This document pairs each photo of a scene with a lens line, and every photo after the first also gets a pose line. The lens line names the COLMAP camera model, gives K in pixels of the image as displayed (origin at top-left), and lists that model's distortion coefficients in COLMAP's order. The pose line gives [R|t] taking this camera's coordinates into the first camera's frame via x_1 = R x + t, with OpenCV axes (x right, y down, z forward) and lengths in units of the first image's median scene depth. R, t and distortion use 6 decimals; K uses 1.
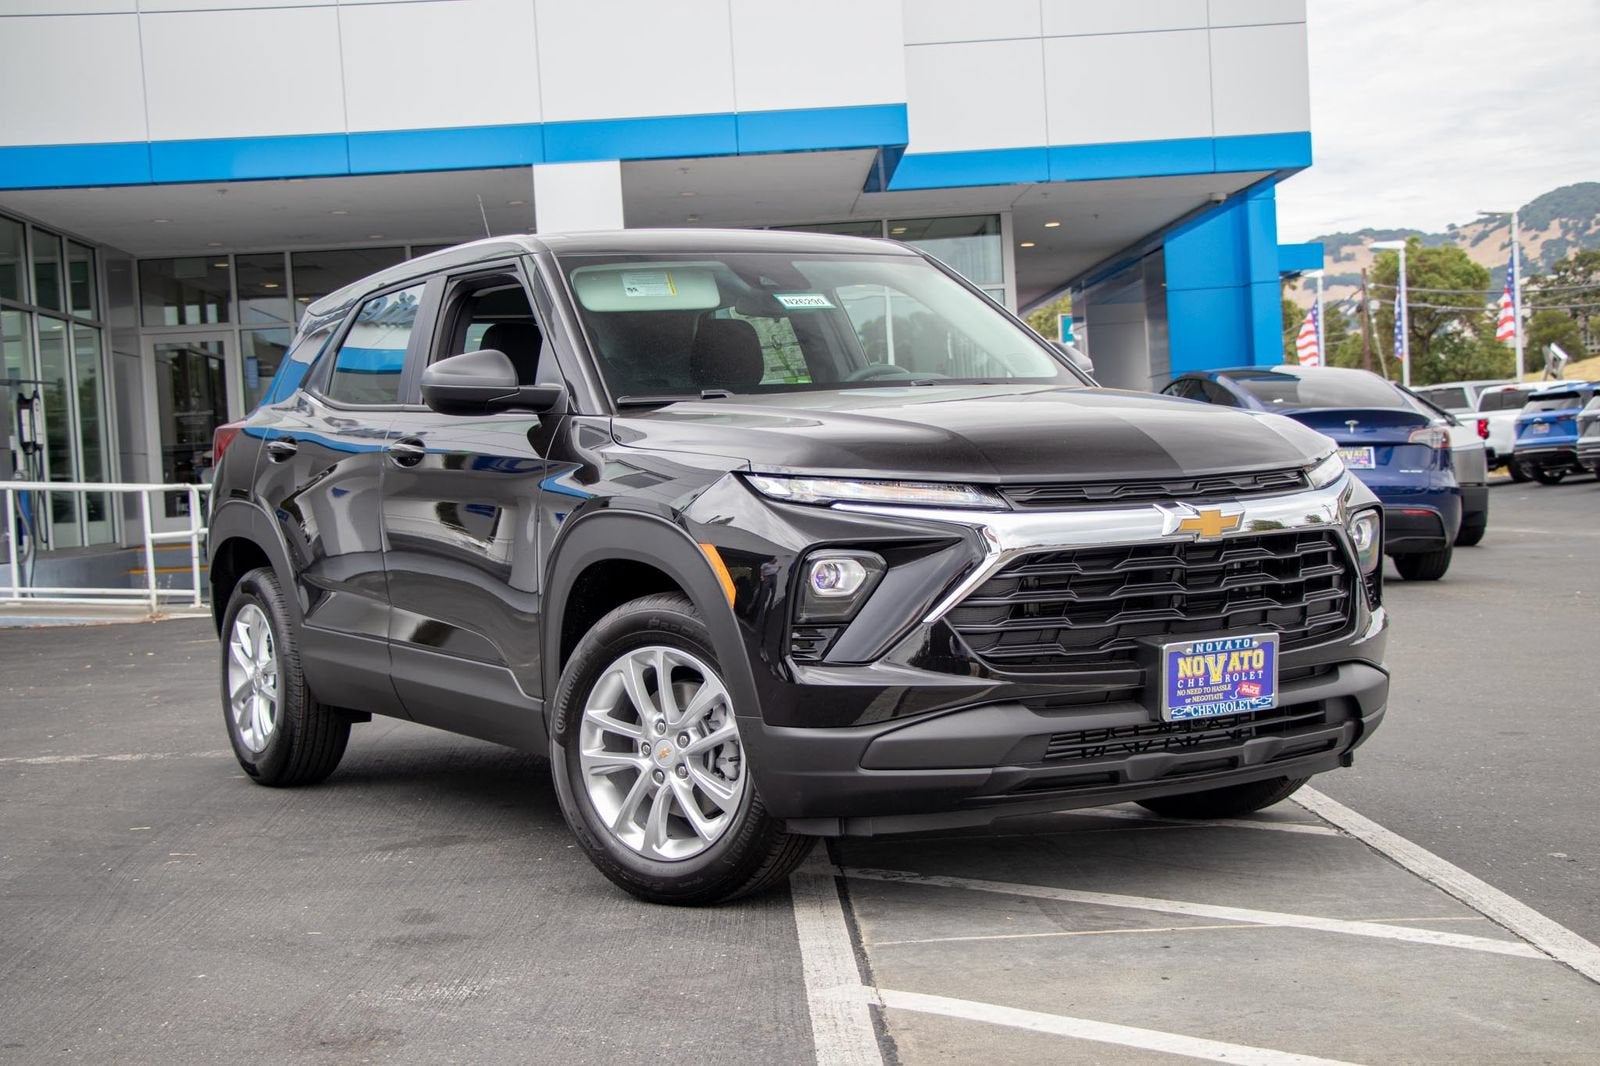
lens RADIAL K [[2445.6, 0, 762.9], [0, 2445.6, 565.1], [0, 0, 1]] dist [0.115025, 0.223910]
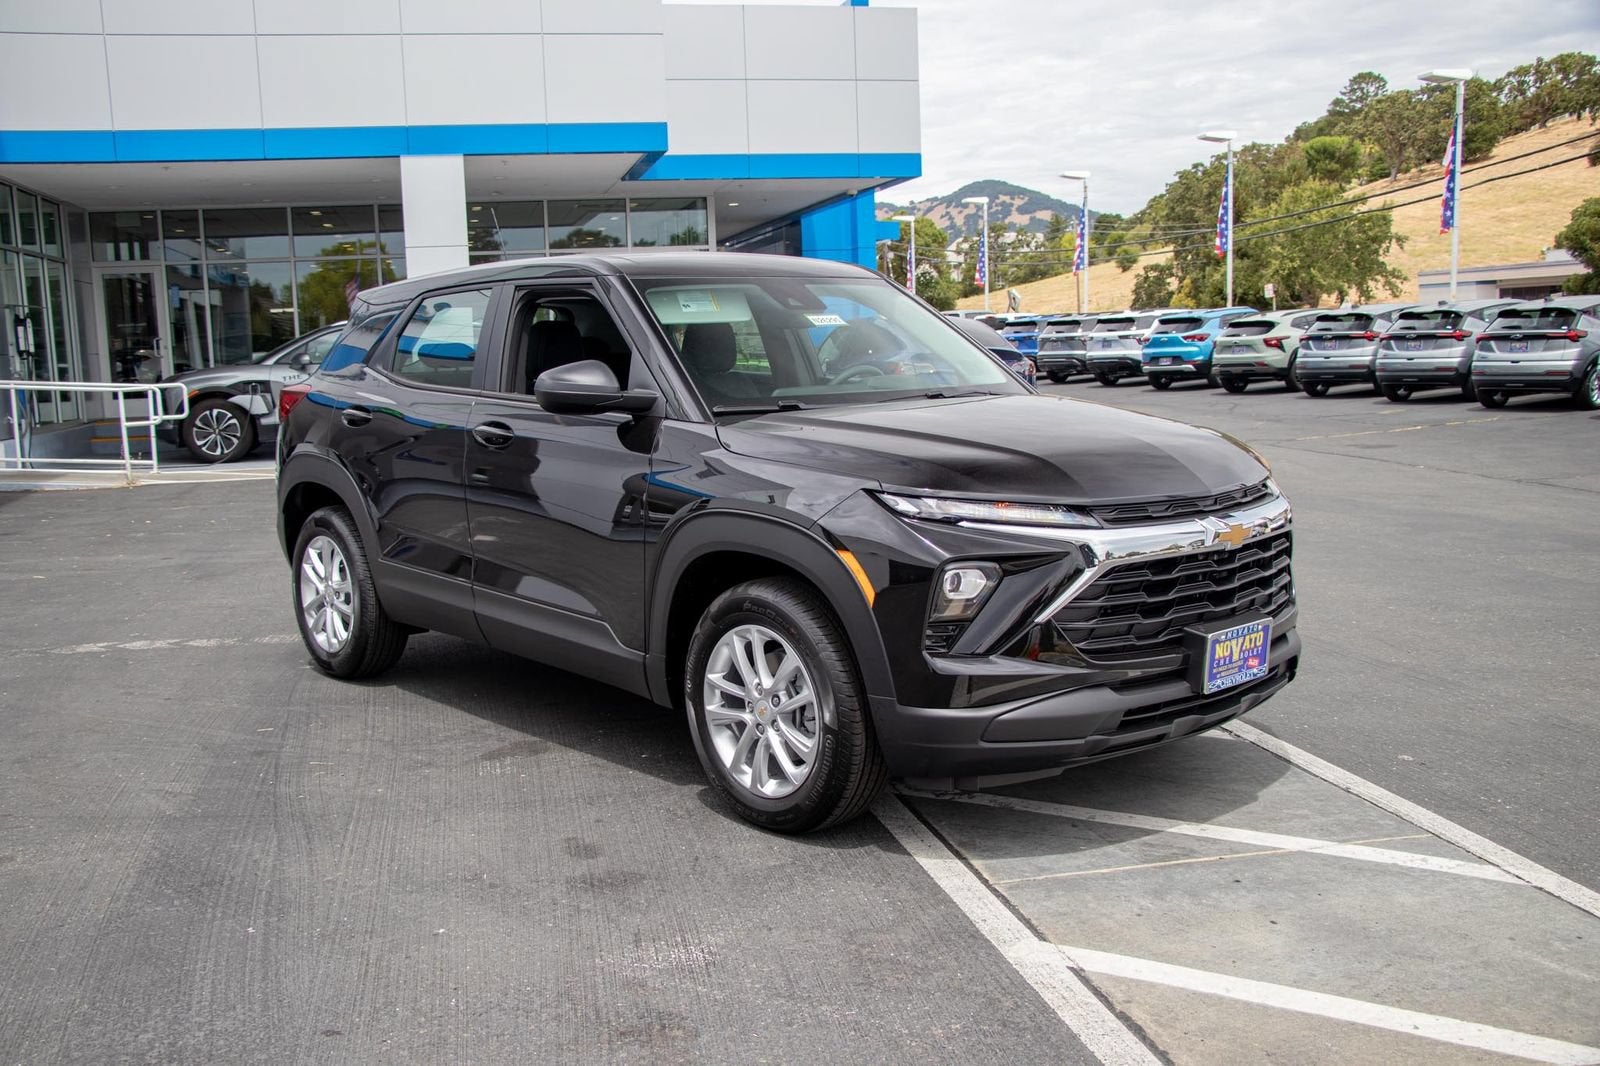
lens RADIAL K [[1591.9, 0, 833.1], [0, 1591.9, 594.7], [0, 0, 1]] dist [-0.171631, 0.266789]
pose [[0.976492, -0.011631, 0.215241, -0.185240], [-0.012865, 0.993619, 0.112056, -0.070639], [-0.215171, -0.112190, 0.970111, 0.232568]]
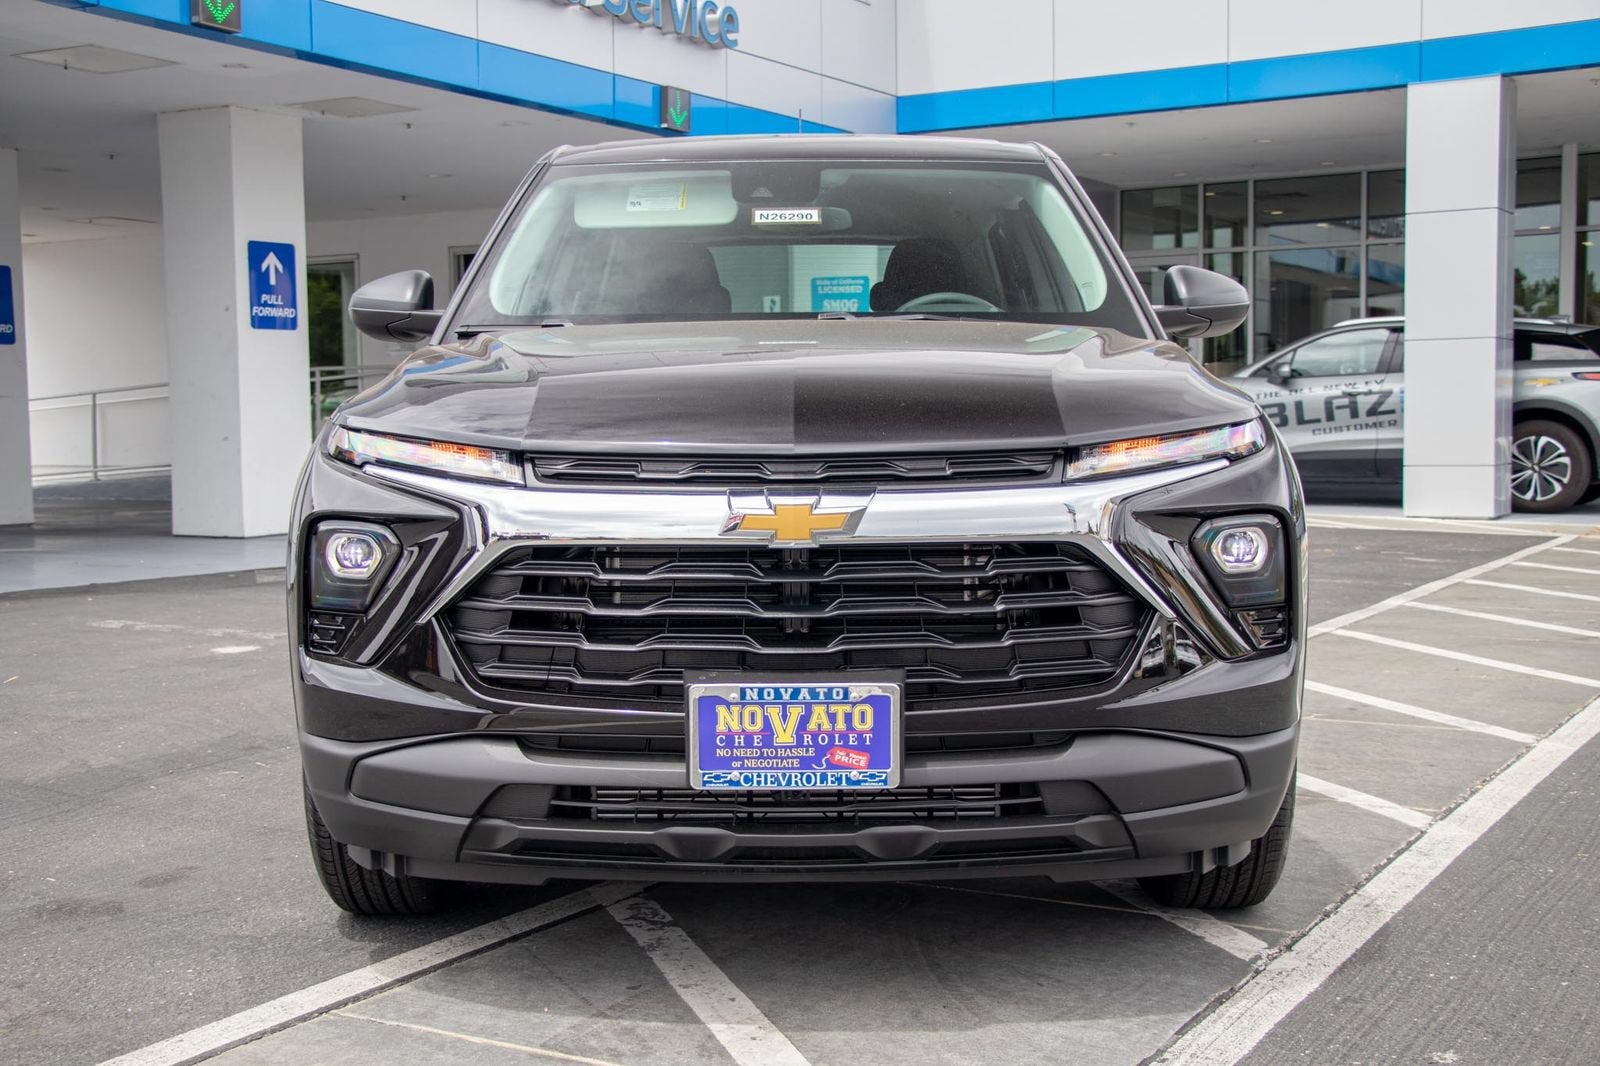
lens RADIAL K [[2089.7, 0, 614.7], [0, 2089.7, 579.2], [0, 0, 1]] dist [0.014971, 0.001140]
pose [[0.833639, 0.087252, -0.545374, 0.440716], [-0.055113, 0.995656, 0.075048, -0.040398], [0.549553, -0.032506, 0.834826, 0.433057]]
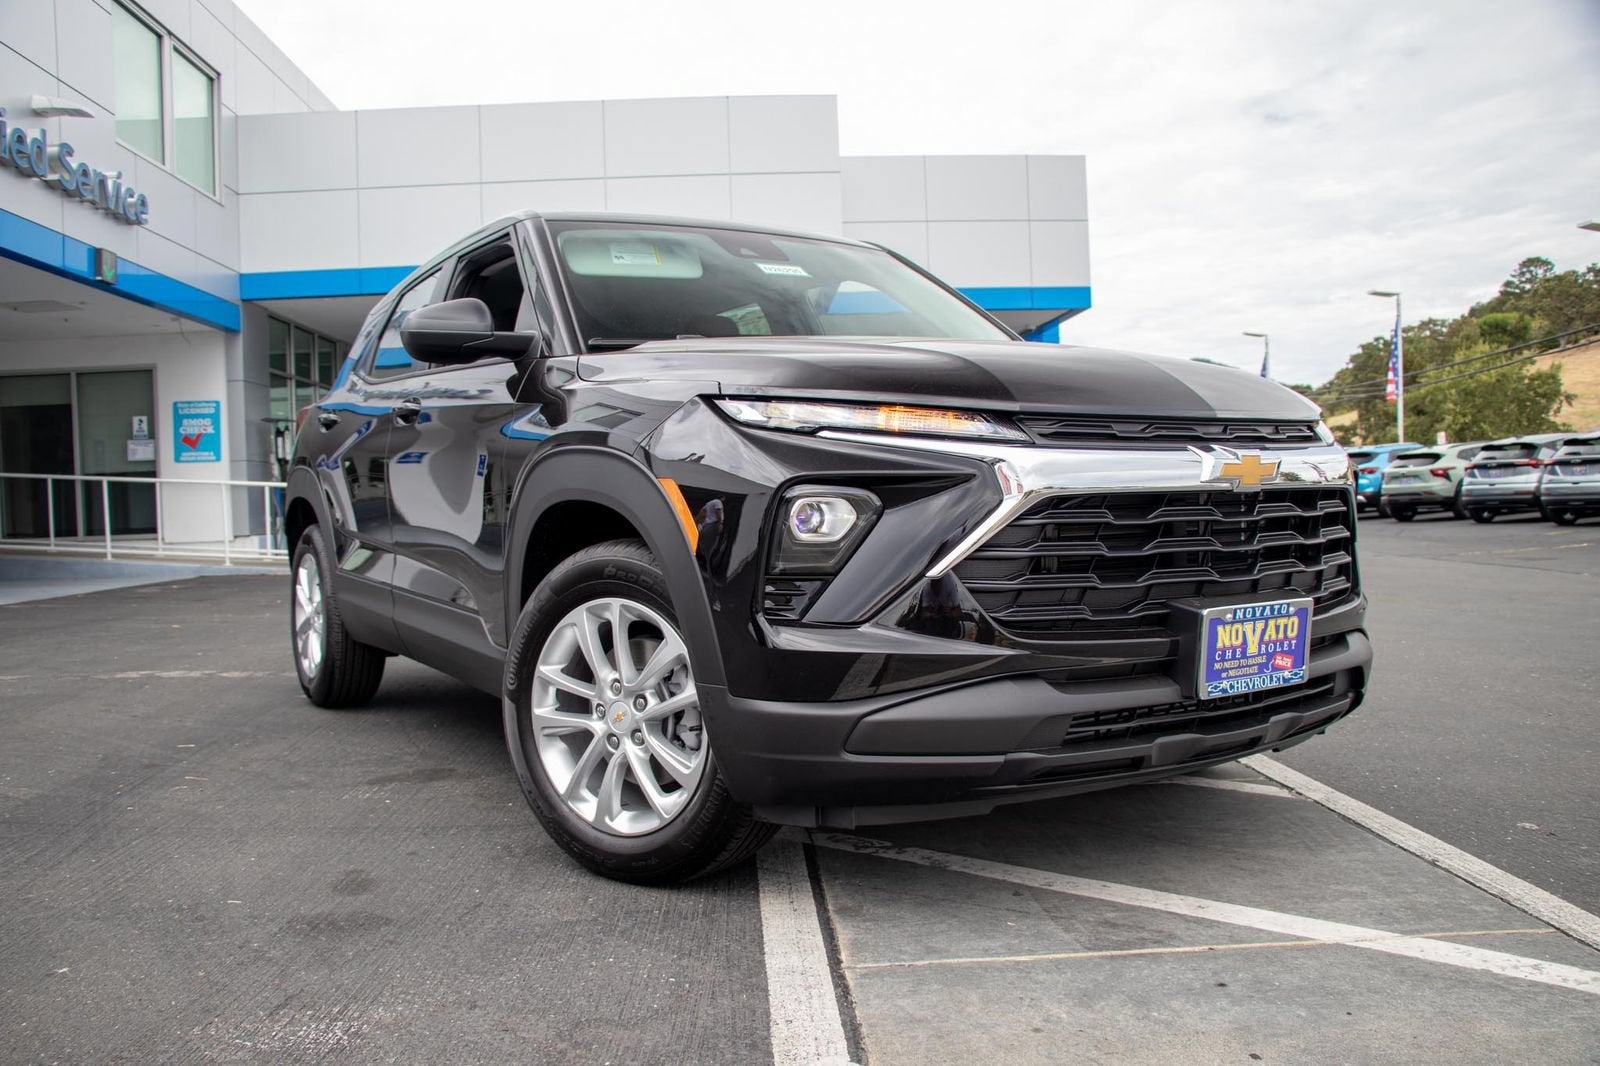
lens RADIAL K [[1405.5, 0, 777.1], [0, 1405.5, 570.0], [0, 0, 1]] dist [-0.218764, 0.191921]
pose [[0.999439, 0.023702, 0.023661, 0.004230], [-0.023990, 0.999641, 0.011938, 0.015315], [-0.023369, -0.012499, 0.999649, 0.485573]]
